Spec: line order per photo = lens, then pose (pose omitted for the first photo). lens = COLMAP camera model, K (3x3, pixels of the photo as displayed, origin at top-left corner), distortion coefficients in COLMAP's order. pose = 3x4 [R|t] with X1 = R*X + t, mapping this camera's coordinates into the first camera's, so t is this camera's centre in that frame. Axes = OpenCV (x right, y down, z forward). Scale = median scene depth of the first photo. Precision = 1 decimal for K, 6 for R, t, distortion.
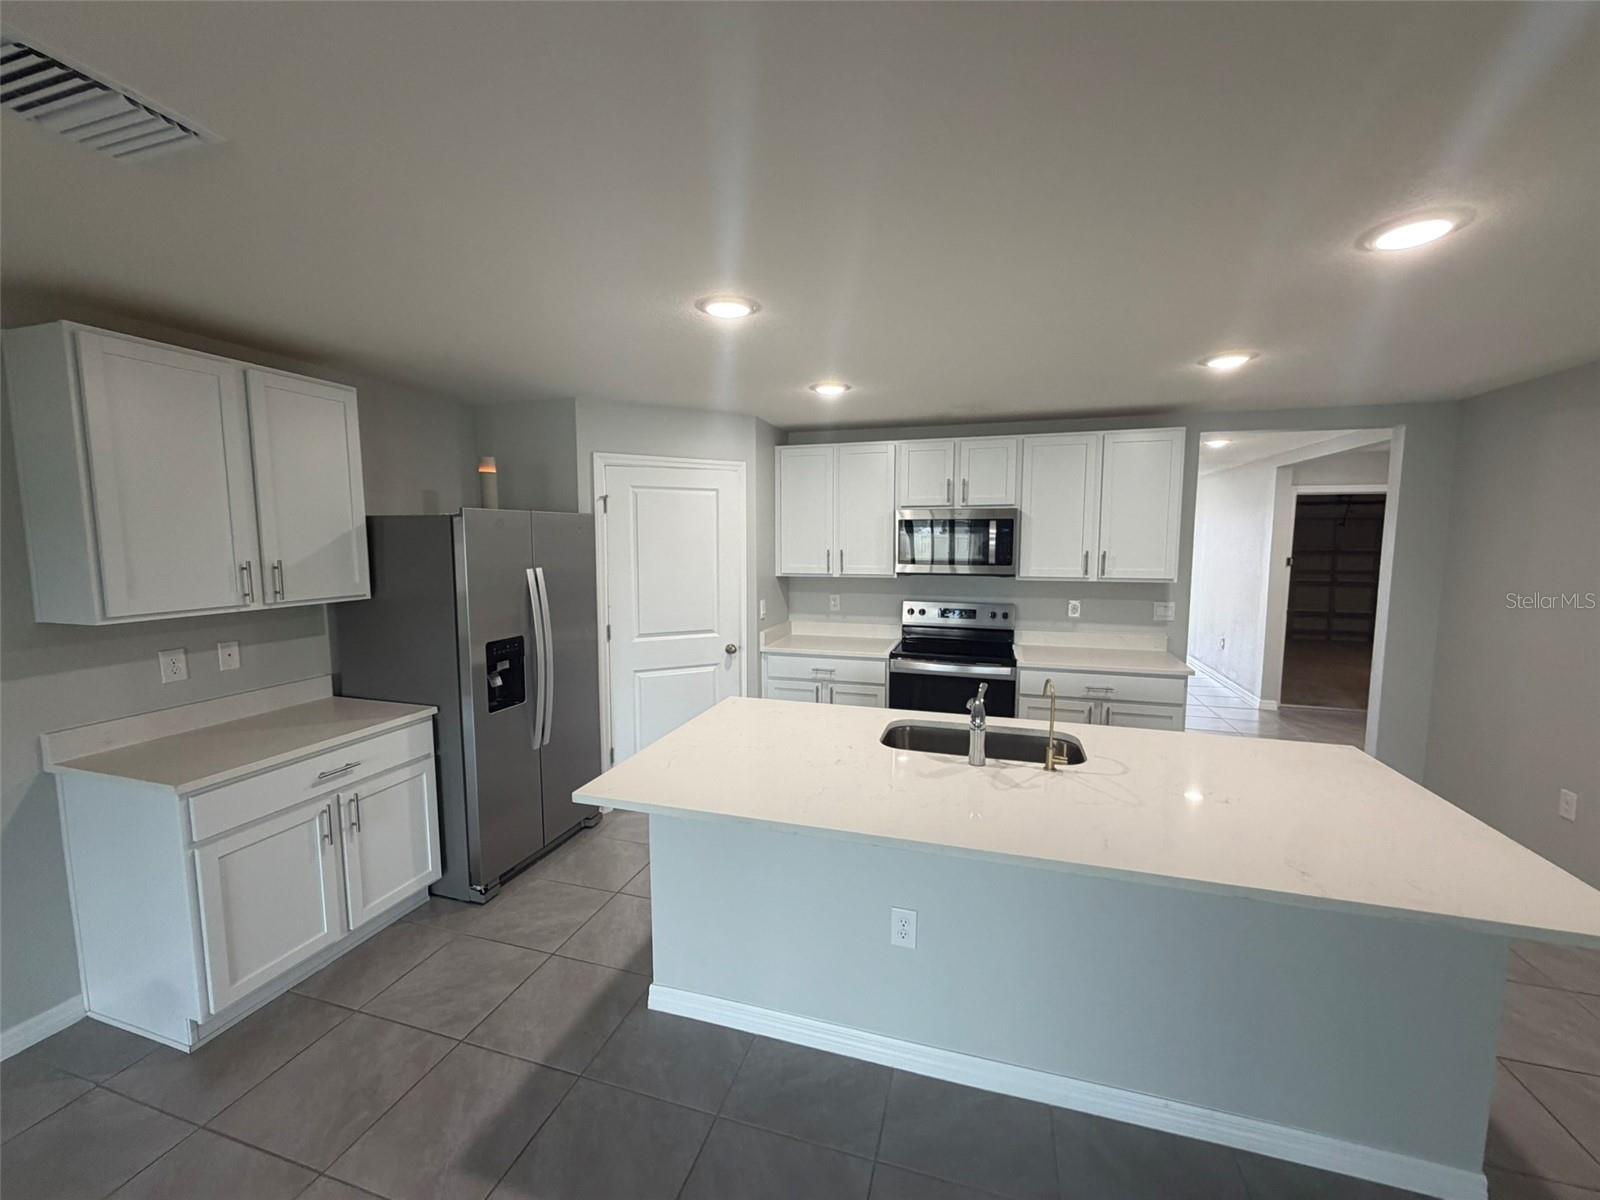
lens RADIAL K [[641.3, 0, 800.4], [0, 641.3, 597.9], [0, 0, 1]] dist [-0.000527, -0.000048]
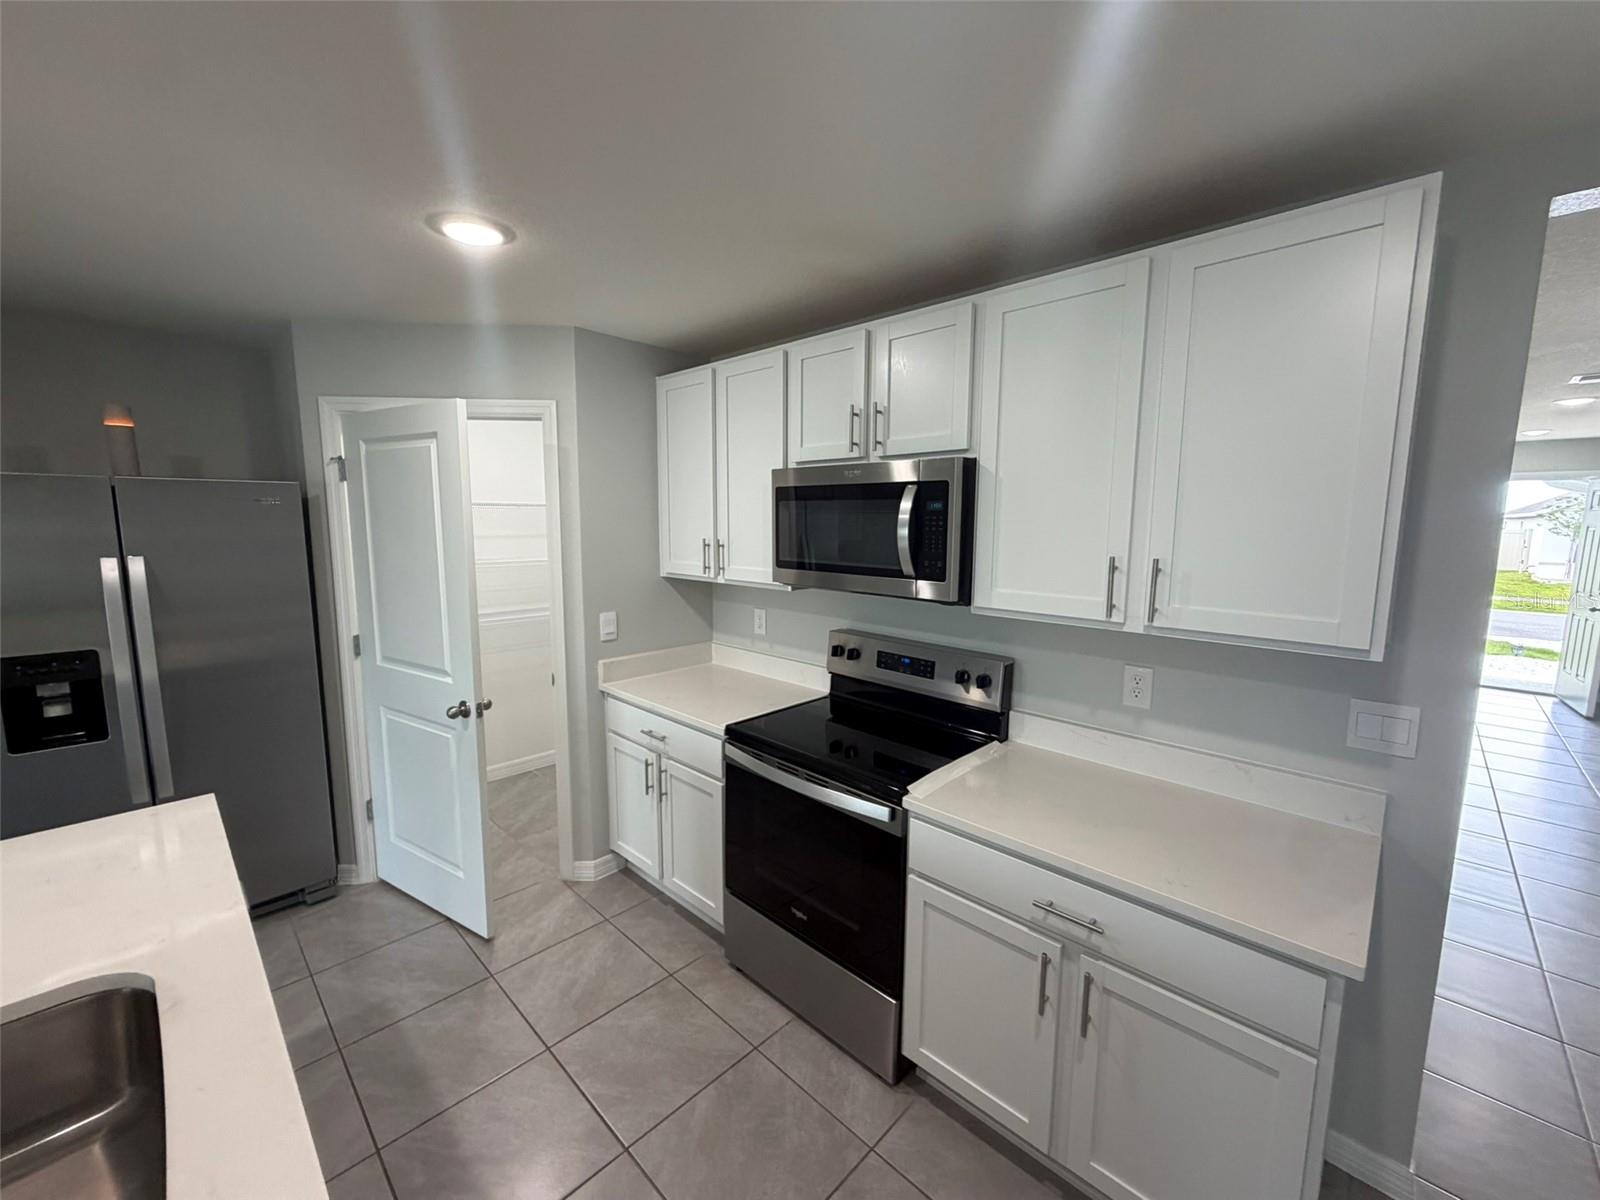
lens RADIAL K [[641.3, 0, 799.3], [0, 641.3, 596.8], [0, 0, 1]] dist [-0.000527, -0.000048]
pose [[0.888825, 0.063273, -0.453858, 0.574767], [-0.051804, 0.997946, 0.037673, -0.066347], [0.455310, -0.009973, 0.890277, 0.694576]]
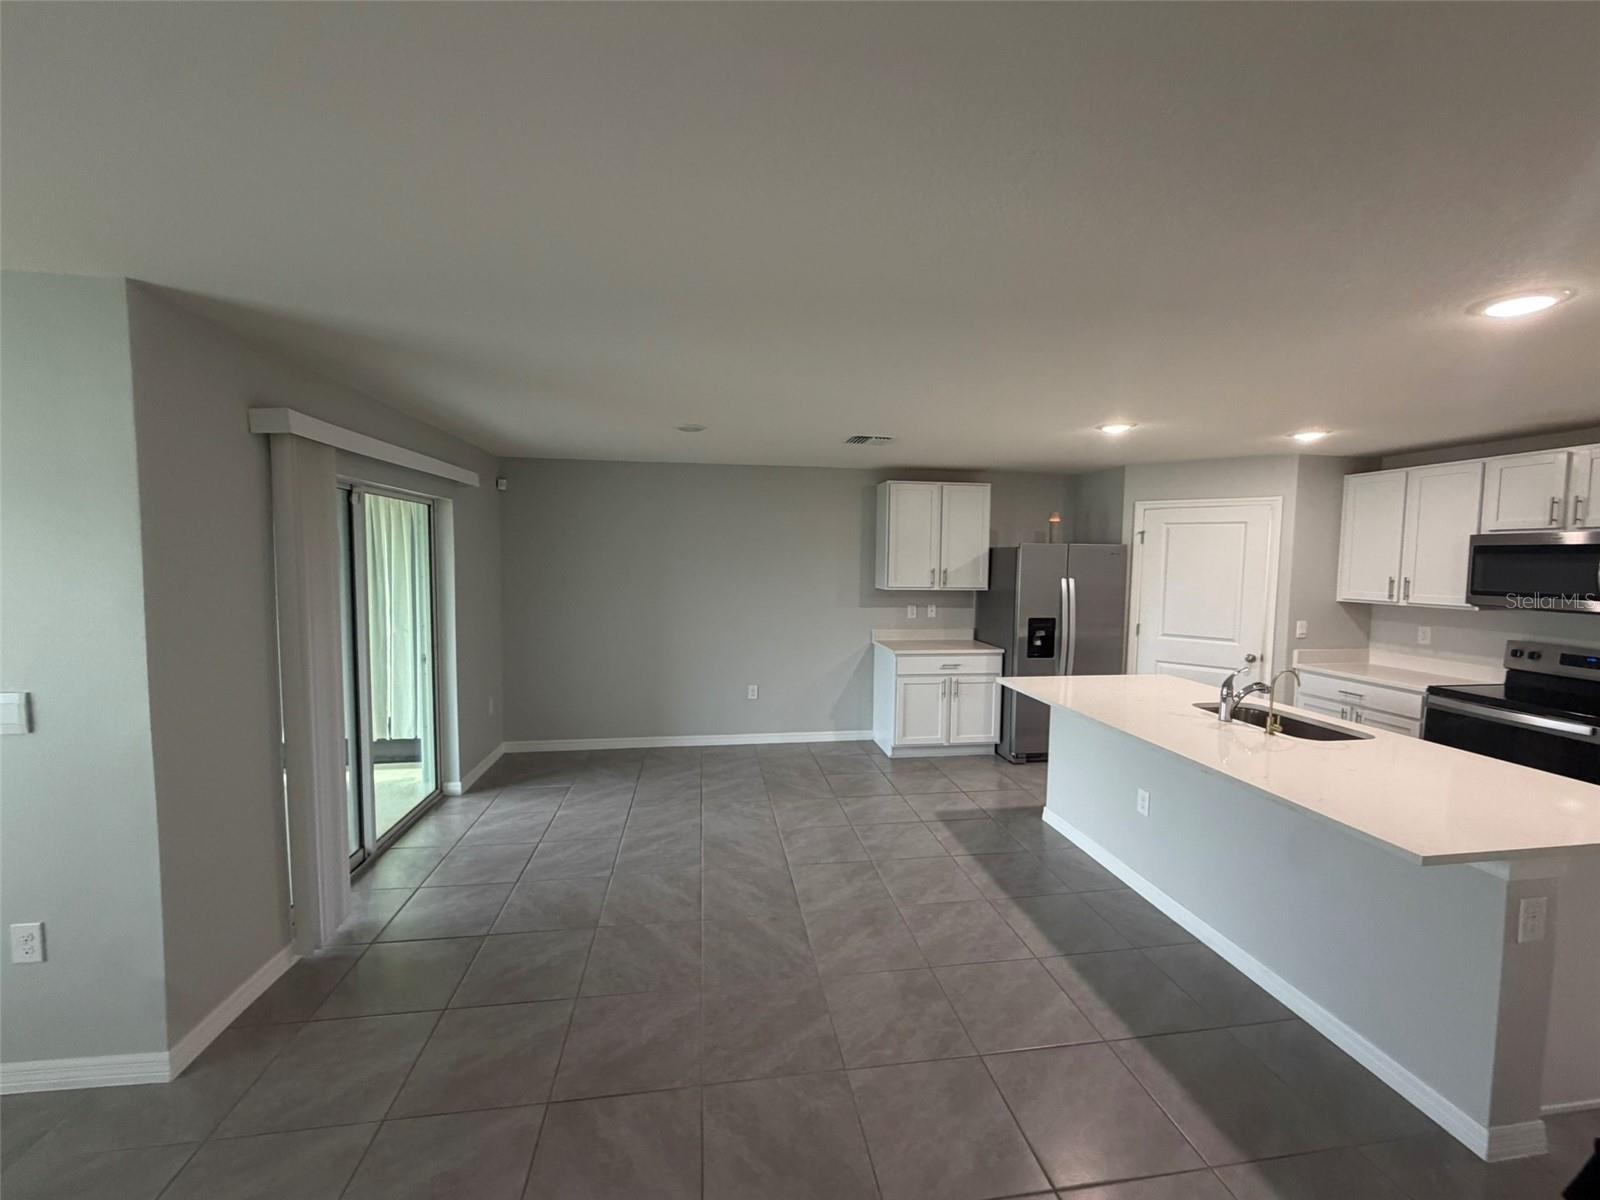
lens RADIAL K [[641.3, 0, 795.4], [0, 641.3, 598.7], [0, 0, 1]] dist [-0.000527, -0.000048]
pose [[0.427289, 0.064433, -0.901816, 0.758424], [-0.098897, 0.994803, 0.024218, 0.033740], [0.898690, 0.078839, 0.431441, -0.326052]]
